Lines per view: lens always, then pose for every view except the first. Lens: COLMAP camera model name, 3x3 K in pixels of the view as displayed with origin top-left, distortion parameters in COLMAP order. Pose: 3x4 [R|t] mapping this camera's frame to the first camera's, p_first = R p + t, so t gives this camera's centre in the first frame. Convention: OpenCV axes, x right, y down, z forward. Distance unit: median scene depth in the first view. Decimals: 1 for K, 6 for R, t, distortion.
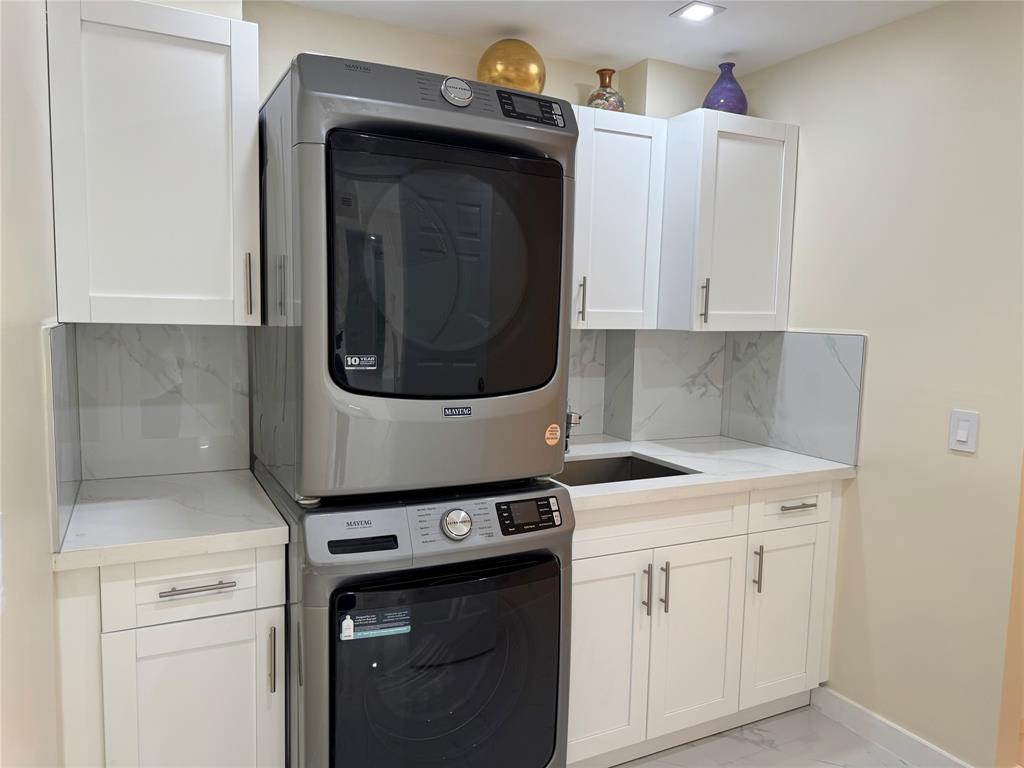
lens RADIAL K [[728.2, 0, 512.0], [0, 728.2, 384.0], [0, 0, 1]] dist [0.099809, -0.119068]
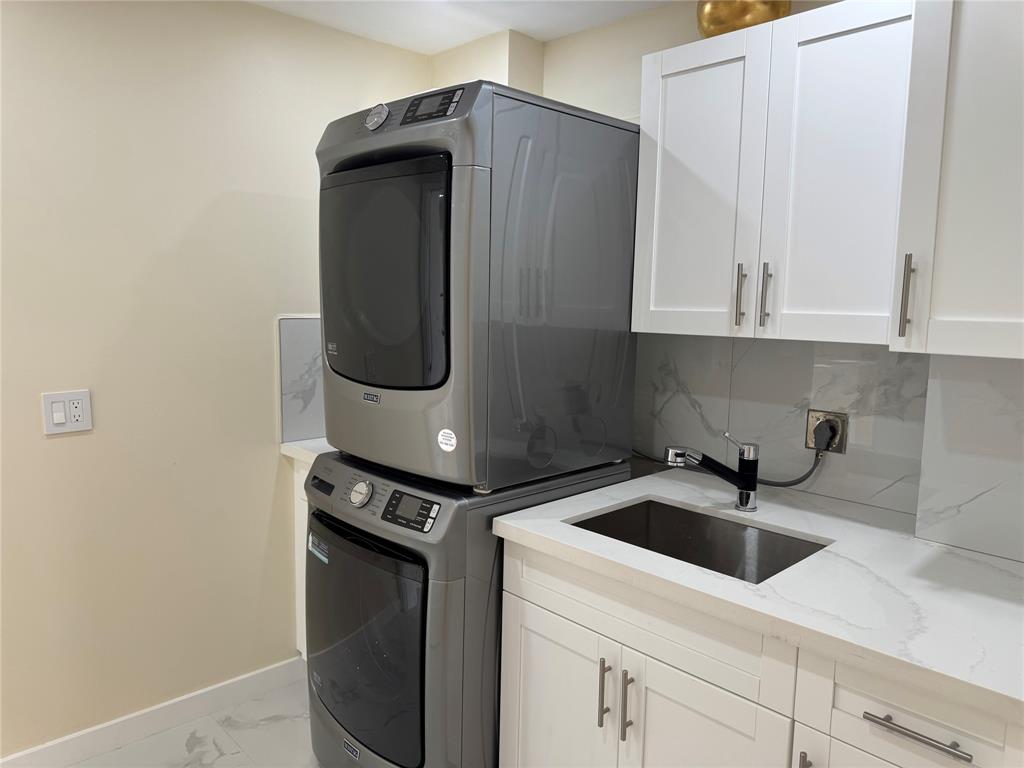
lens RADIAL K [[728.2, 0, 512.0], [0, 728.2, 384.0], [0, 0, 1]] dist [0.099809, -0.119068]
pose [[0.278379, 0.098413, -0.955416, 1.034860], [-0.104710, 0.991917, 0.071664, -0.085005], [0.954746, 0.080092, 0.286434, 0.844283]]
